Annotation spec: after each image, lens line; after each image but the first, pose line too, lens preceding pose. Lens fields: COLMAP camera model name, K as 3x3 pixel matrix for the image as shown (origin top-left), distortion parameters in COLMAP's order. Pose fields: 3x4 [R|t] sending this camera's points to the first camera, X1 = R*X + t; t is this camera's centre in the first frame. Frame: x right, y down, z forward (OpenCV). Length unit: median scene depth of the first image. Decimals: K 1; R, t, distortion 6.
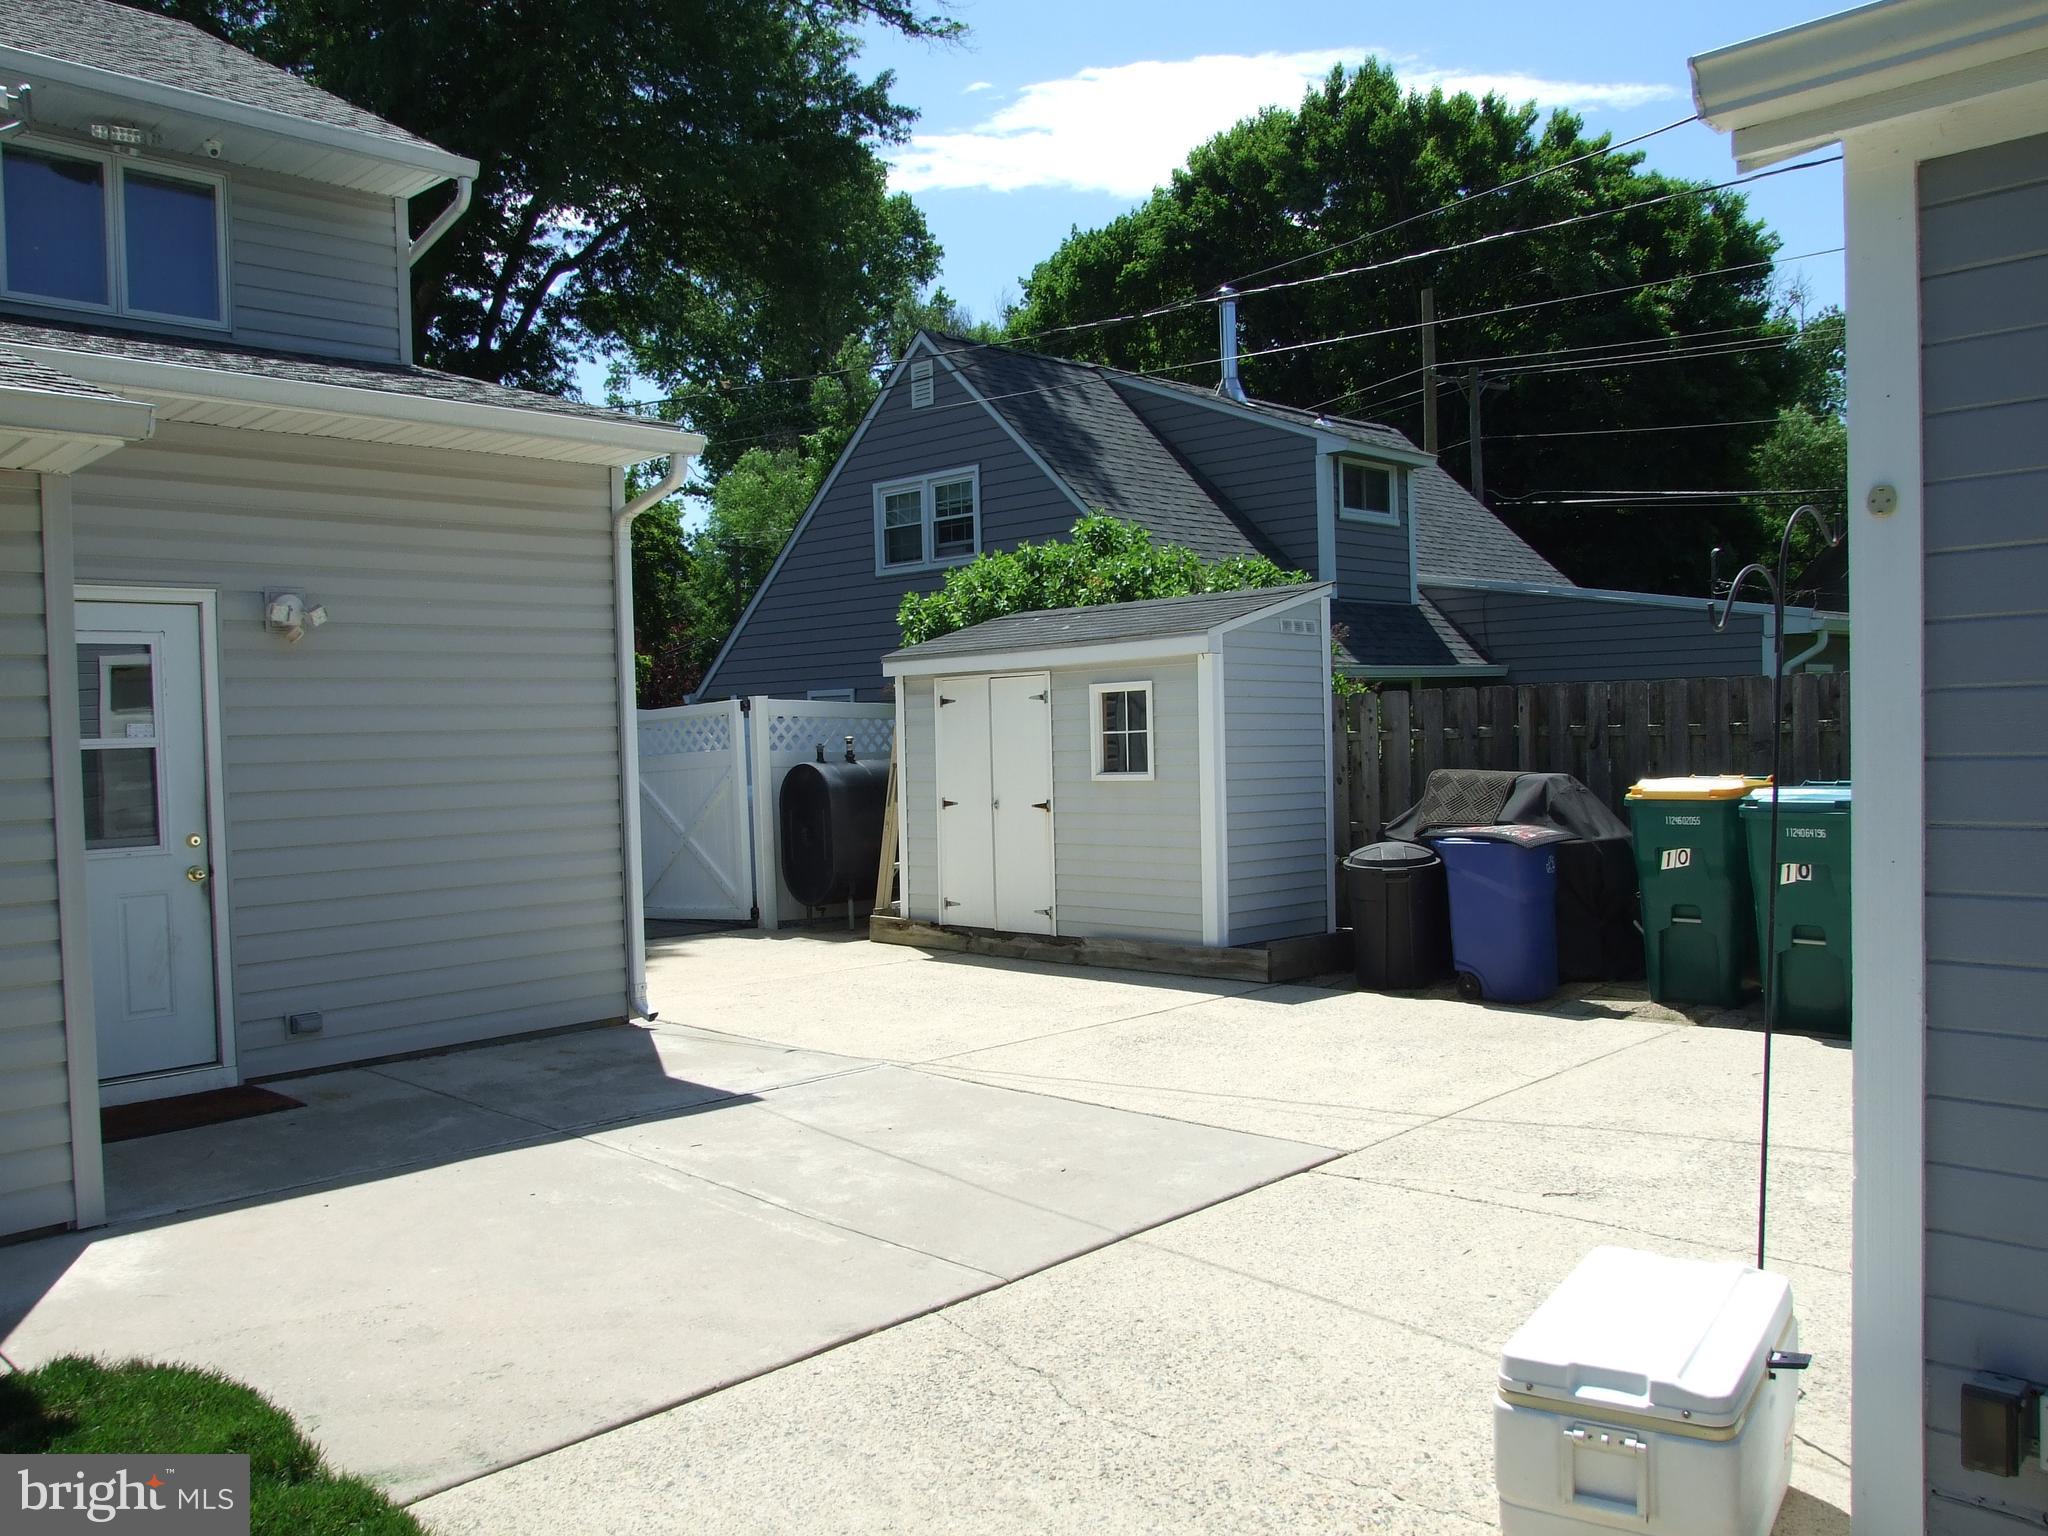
lens RADIAL K [[1661.6, 0, 1024.0], [0, 1661.6, 768.0], [0, 0, 1]] dist [-0.042769, 0.010387]
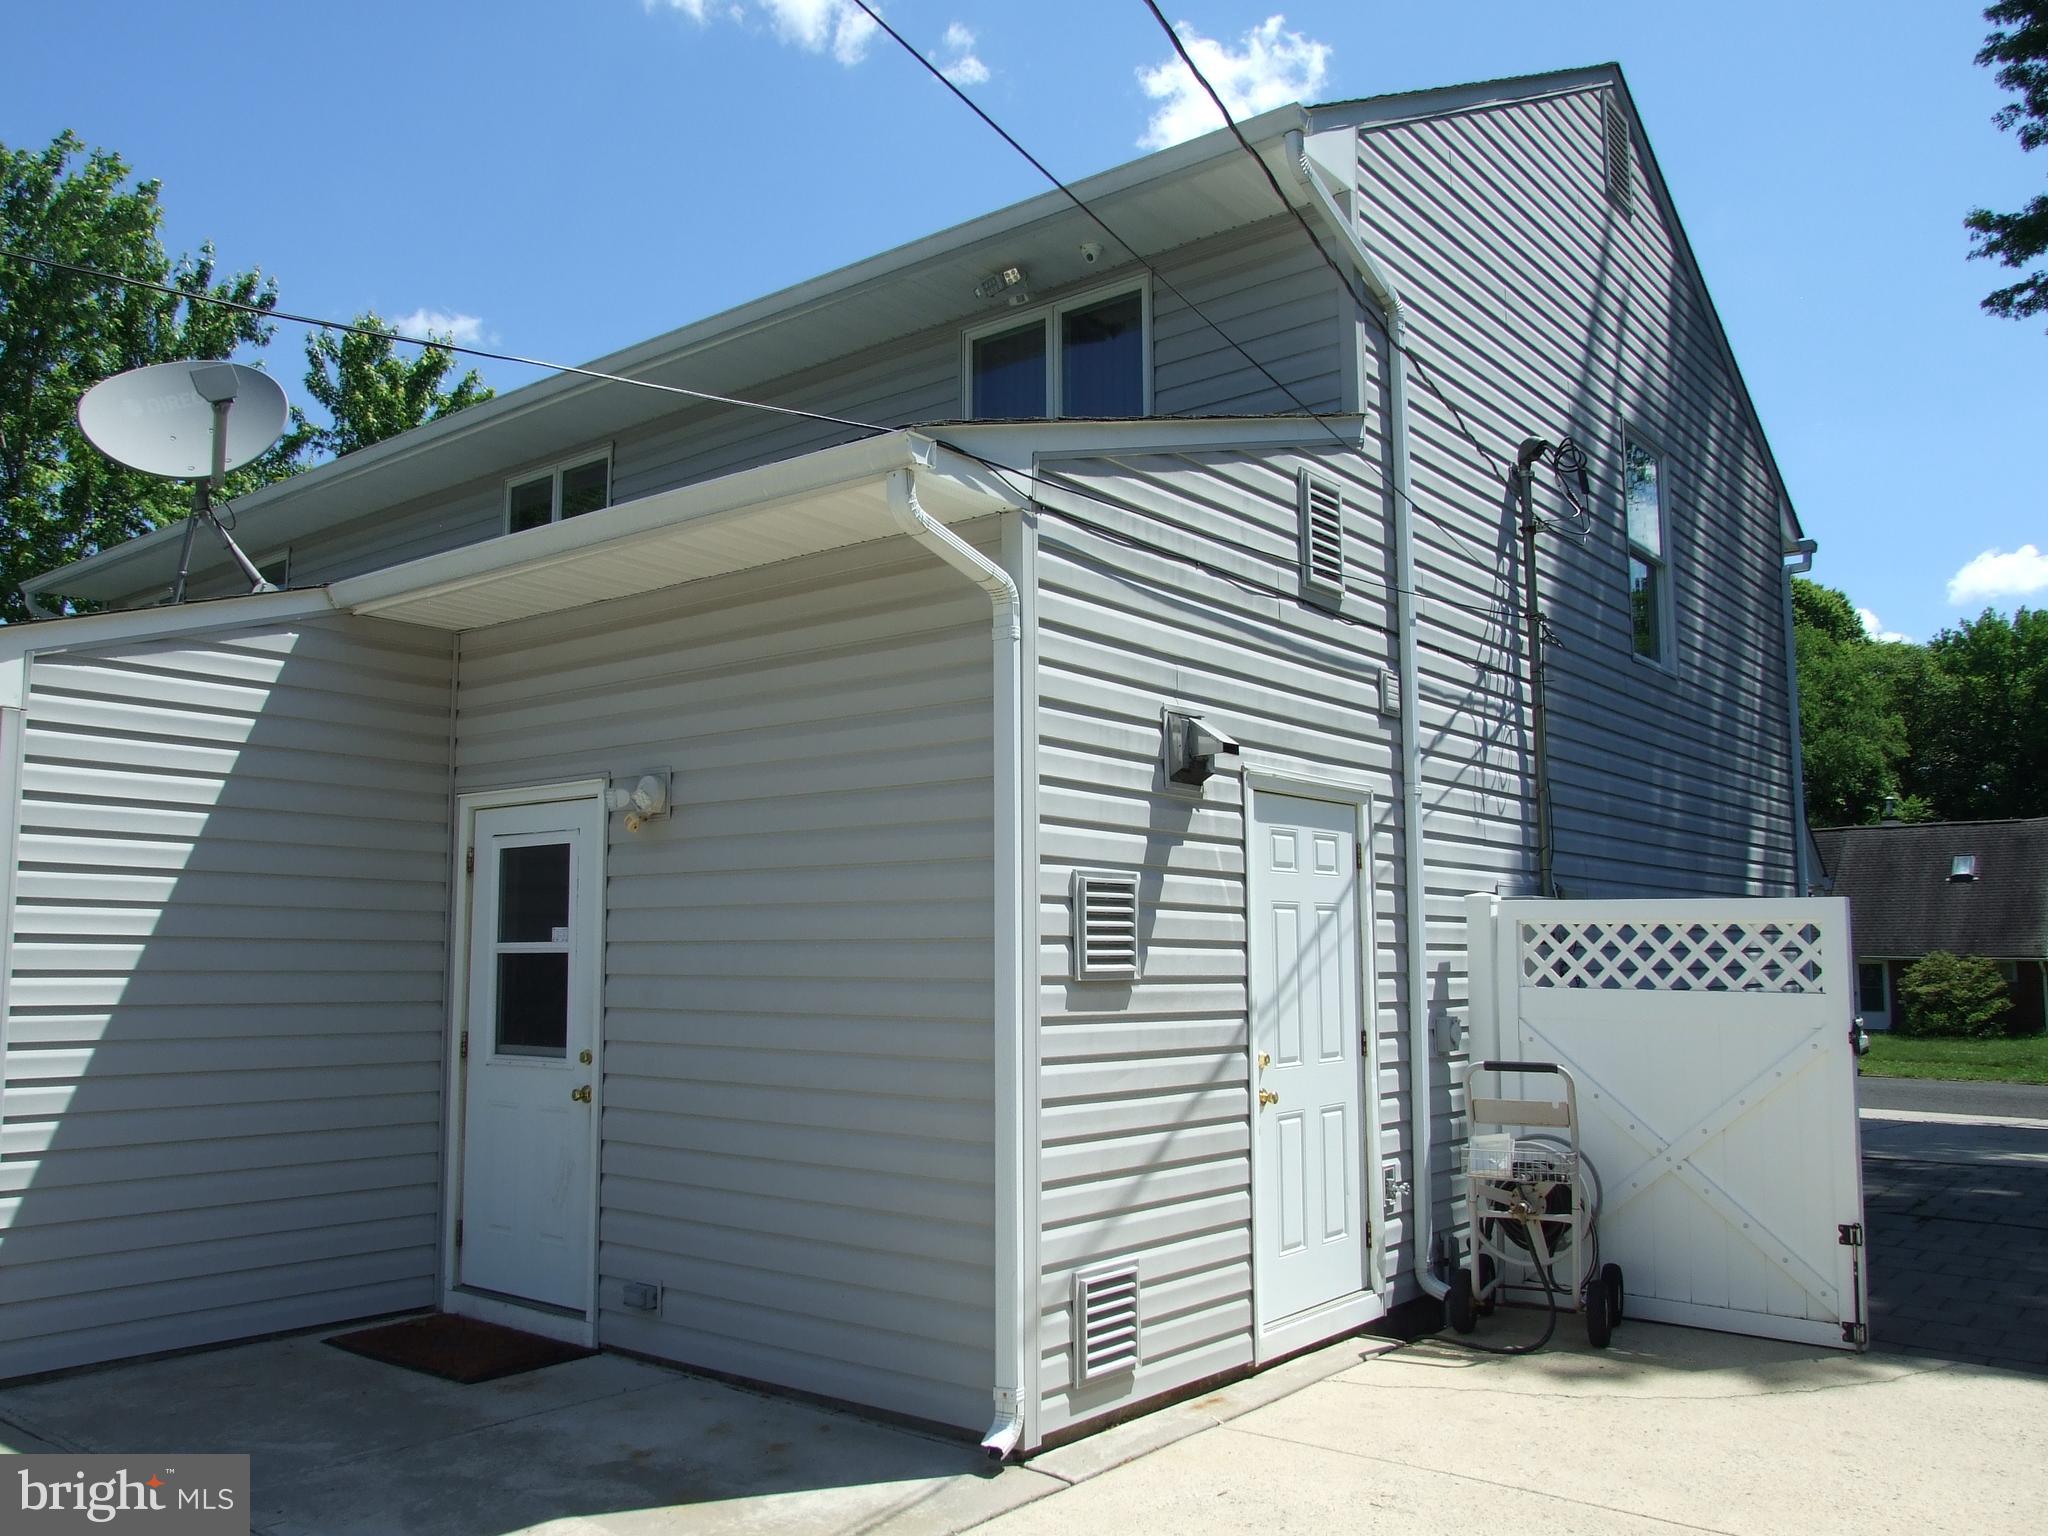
lens RADIAL K [[1661.6, 0, 1024.0], [0, 1661.6, 768.0], [0, 0, 1]] dist [-0.042769, 0.010387]
pose [[0.080350, -0.087136, -0.992951, 0.305213], [-0.034224, 0.995343, -0.090116, -0.028541], [0.996179, 0.041224, 0.076994, 0.821620]]
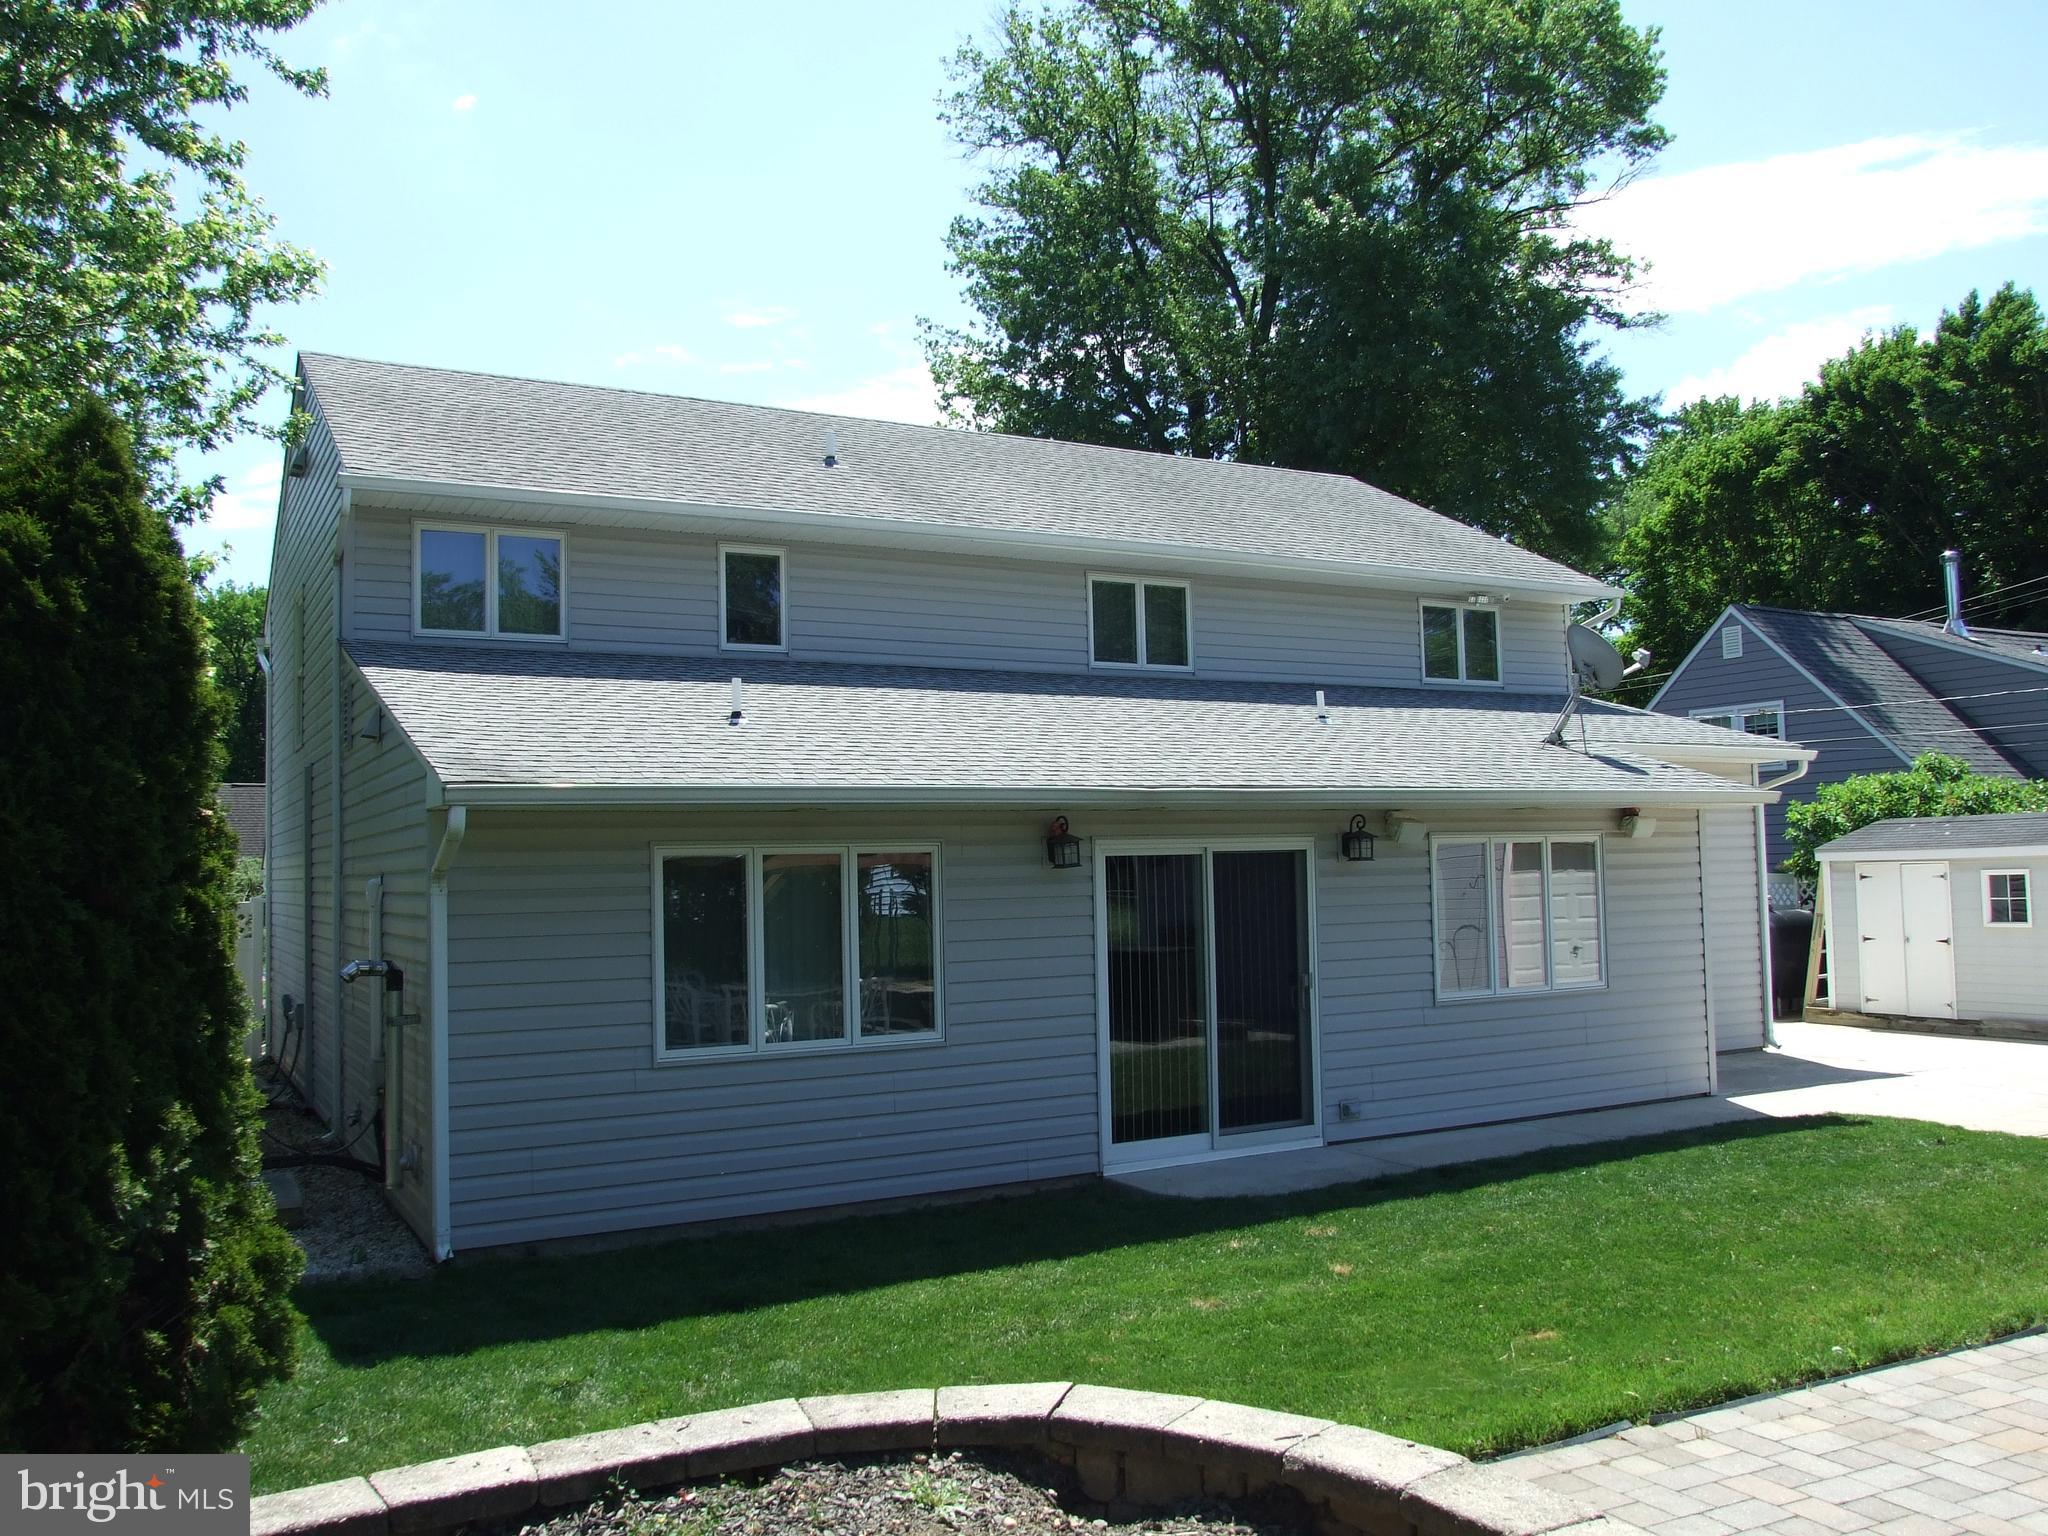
lens RADIAL K [[1729.3, 0, 1024.0], [0, 1729.3, 768.0], [0, 0, 1]] dist [0.008058, 0.011196]
pose [[0.965896, -0.009578, -0.258753, -0.451111], [-0.010409, 0.997072, -0.075763, -0.009717], [0.258721, 0.075872, 0.962968, -0.984936]]
